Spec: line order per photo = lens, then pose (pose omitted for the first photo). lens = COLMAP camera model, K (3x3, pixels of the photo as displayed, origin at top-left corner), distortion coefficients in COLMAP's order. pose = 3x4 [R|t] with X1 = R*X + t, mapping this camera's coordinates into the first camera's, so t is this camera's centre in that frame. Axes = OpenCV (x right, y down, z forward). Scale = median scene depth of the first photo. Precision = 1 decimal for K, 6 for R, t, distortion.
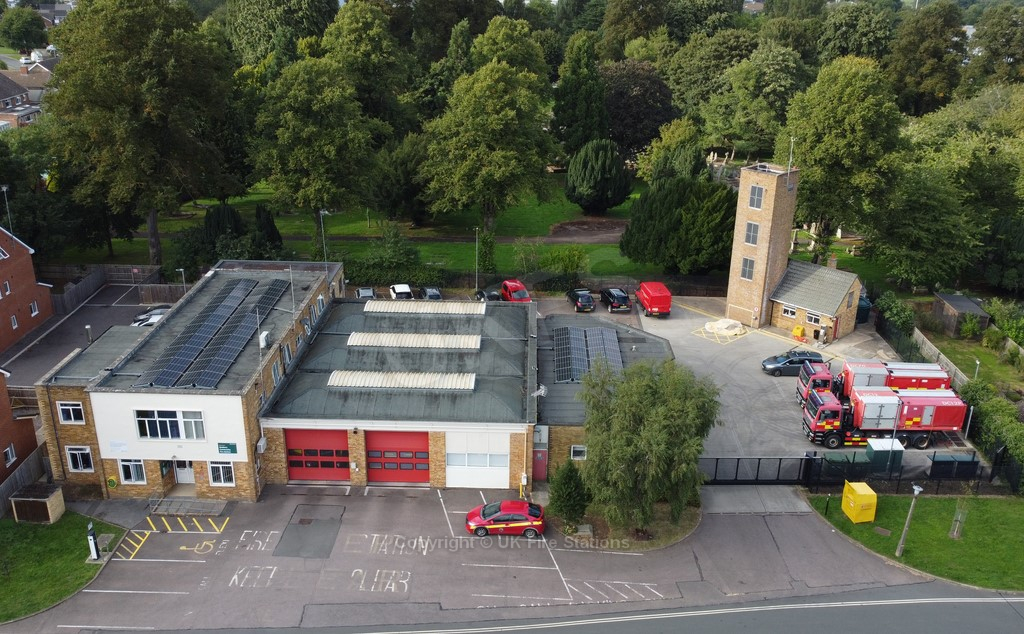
lens RADIAL K [[916.0, 0, 535.3], [0, 916.0, 336.6], [0, 0, 1]] dist [0.007172, -0.010861]
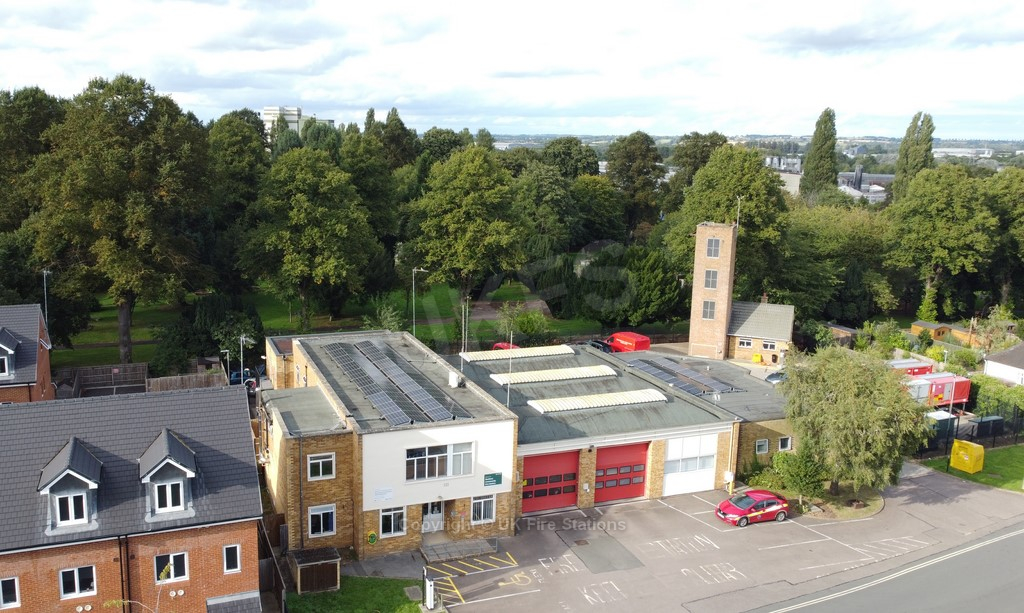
lens RADIAL K [[850.5, 0, 462.2], [0, 850.5, 297.9], [0, 0, 1]] dist [0.007213, -0.007128]
pose [[0.940035, -0.071200, 0.333563, -0.615636], [0.135208, 0.975635, -0.172786, 0.080933], [-0.313133, 0.207525, 0.926758, 0.133029]]
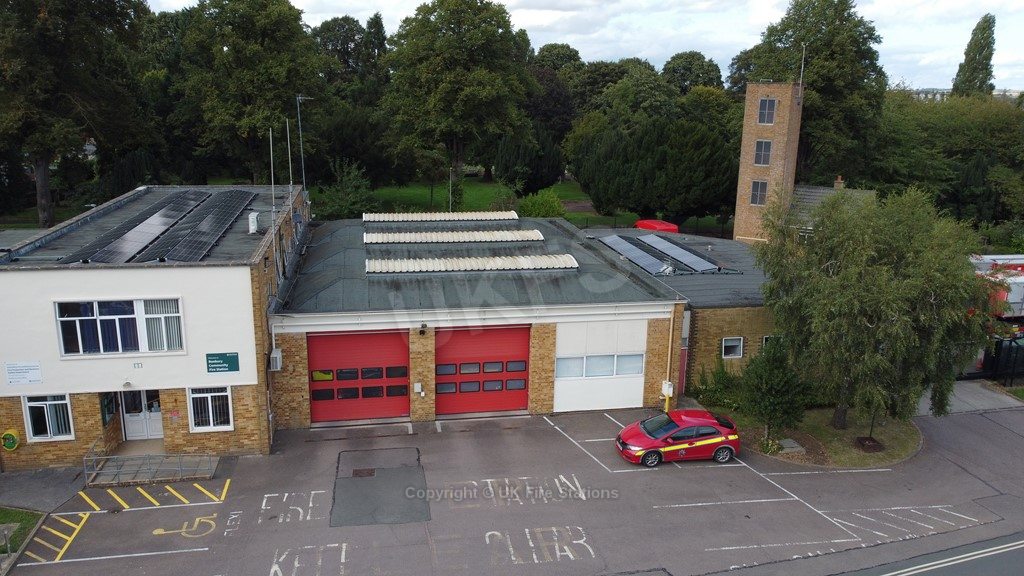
lens RADIAL K [[774.8, 0, 512.0], [0, 774.8, 288.0], [0, 0, 1]] dist [0.005659, -0.006163]
pose [[0.981820, -0.053091, 0.182236, -0.226518], [0.077223, 0.988764, -0.127990, 0.144718], [-0.173394, 0.139736, 0.974889, 0.439312]]
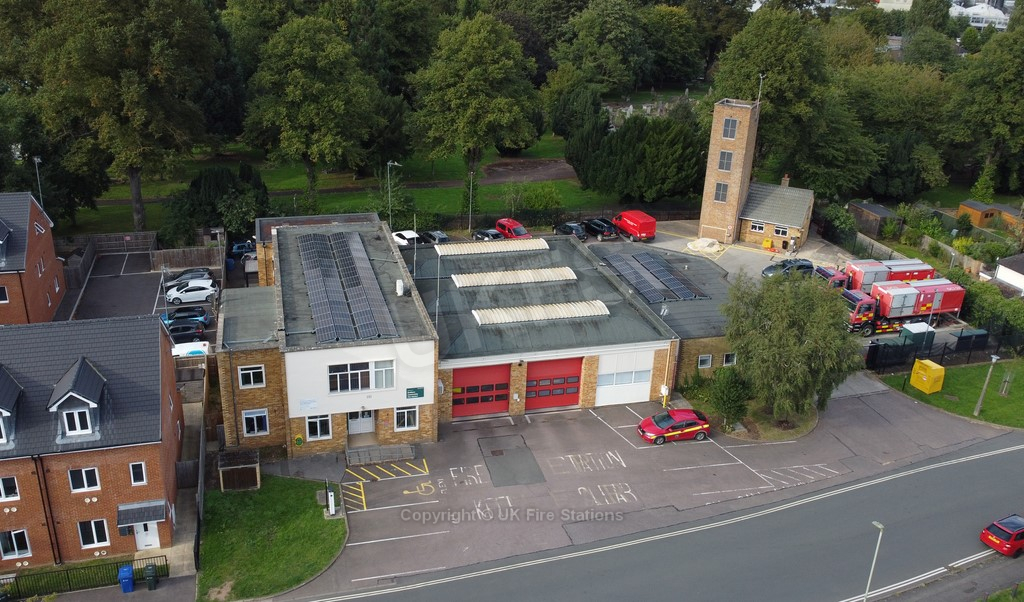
lens RADIAL K [[867.6, 0, 477.2], [0, 867.6, 279.0], [0, 0, 1]] dist [0.006675, -0.008861]
pose [[0.971680, -0.090134, 0.218435, -0.444029], [0.089539, 0.995903, 0.012644, -0.011398], [-0.218680, 0.007272, 0.975769, 0.028237]]
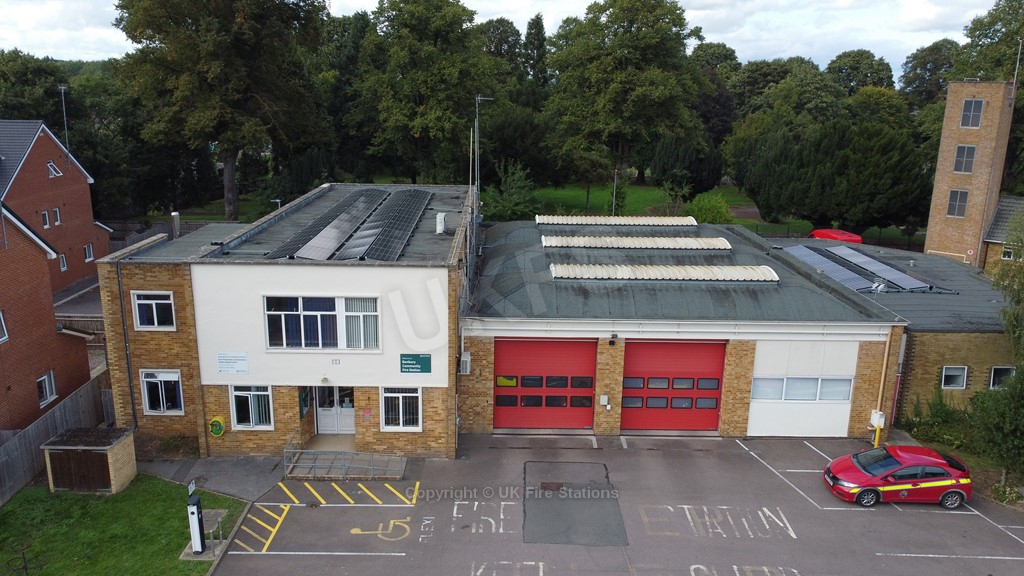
lens RADIAL K [[774.8, 0, 512.0], [0, 774.8, 288.0], [0, 0, 1]] dist [0.005659, -0.006163]
pose [[0.999850, -0.010883, 0.013482, -0.263973], [0.012631, 0.990464, -0.137188, 0.135188], [-0.011860, 0.137338, 0.990453, 0.465496]]
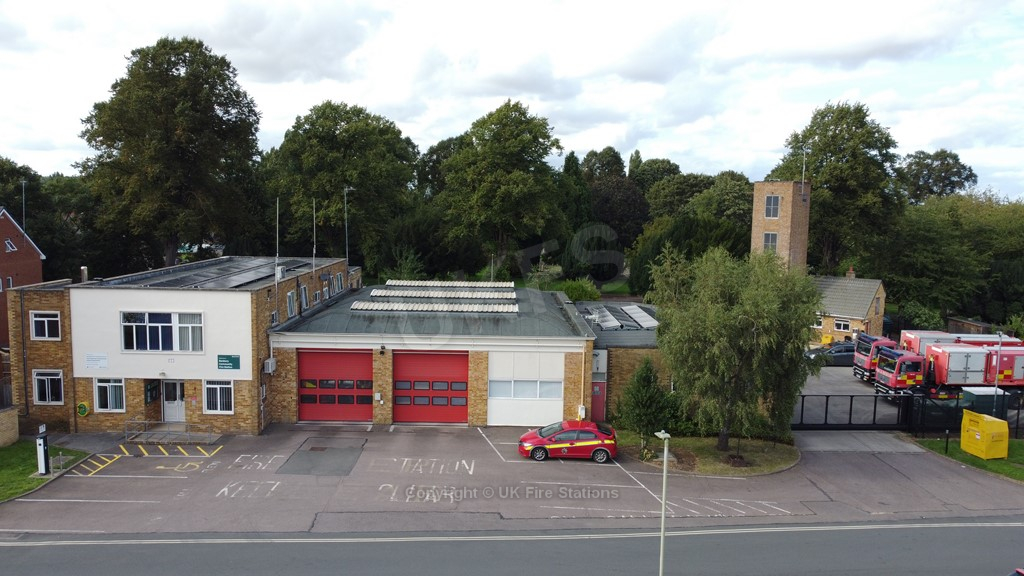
lens RADIAL K [[774.8, 0, 512.0], [0, 774.8, 288.0], [0, 0, 1]] dist [0.005659, -0.006163]
pose [[0.999876, -0.006202, 0.014503, -0.084557], [0.010010, 0.960064, -0.279601, 0.241961], [-0.012190, 0.279712, 0.960007, 0.288235]]
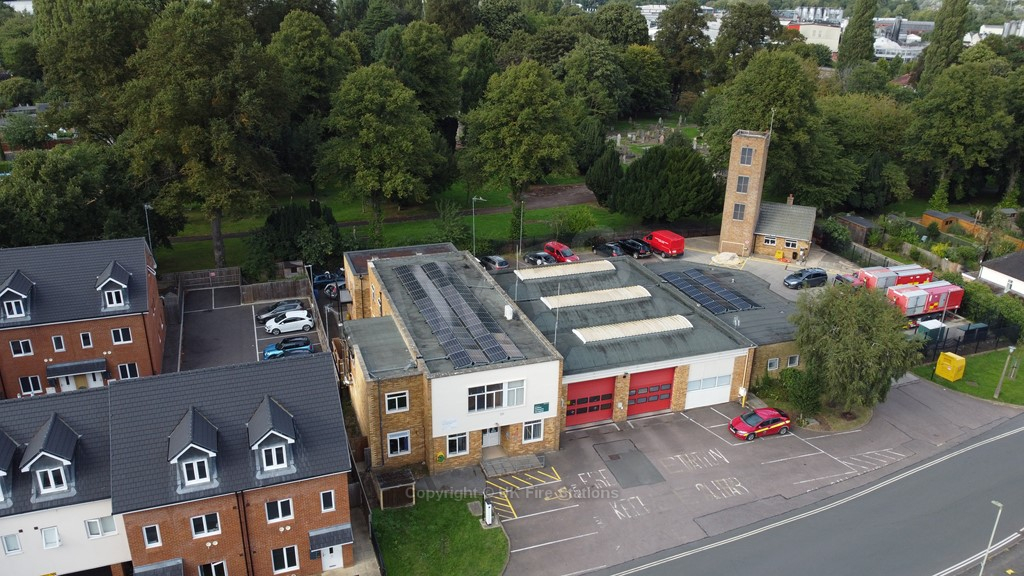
lens RADIAL K [[774.8, 0, 512.0], [0, 774.8, 288.0], [0, 0, 1]] dist [0.005659, -0.006163]
pose [[0.942979, -0.131919, 0.305593, -0.611317], [0.130849, 0.991110, 0.024080, -0.051990], [-0.306053, 0.017280, 0.951858, 0.081811]]
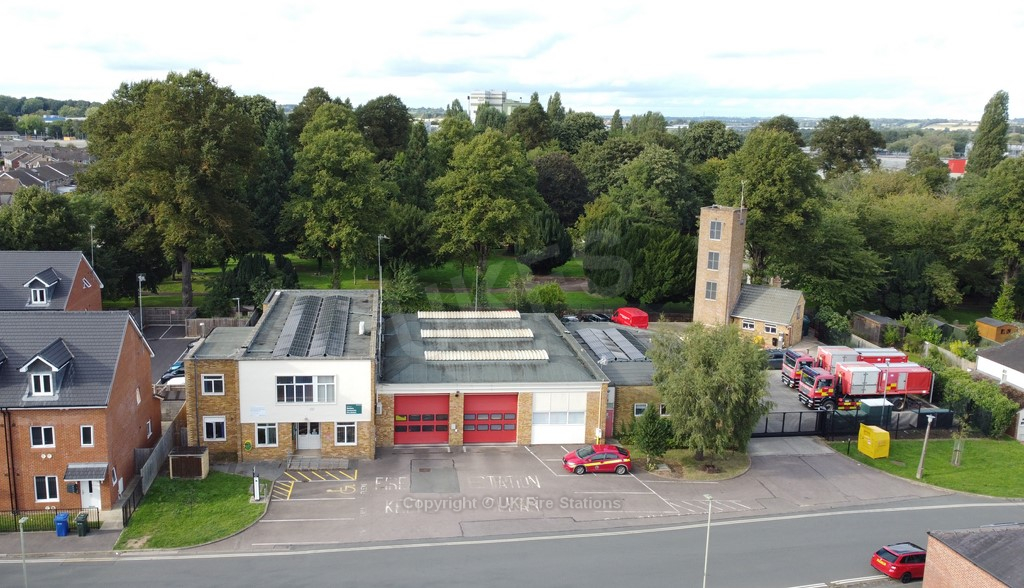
lens RADIAL K [[843.4, 0, 467.2], [0, 843.4, 274.3], [0, 0, 1]] dist [0.005926, -0.005346]
pose [[0.995487, -0.022128, 0.092278, -0.272067], [0.040288, 0.978995, -0.199862, 0.164037], [-0.085917, 0.202678, 0.975469, -0.077528]]
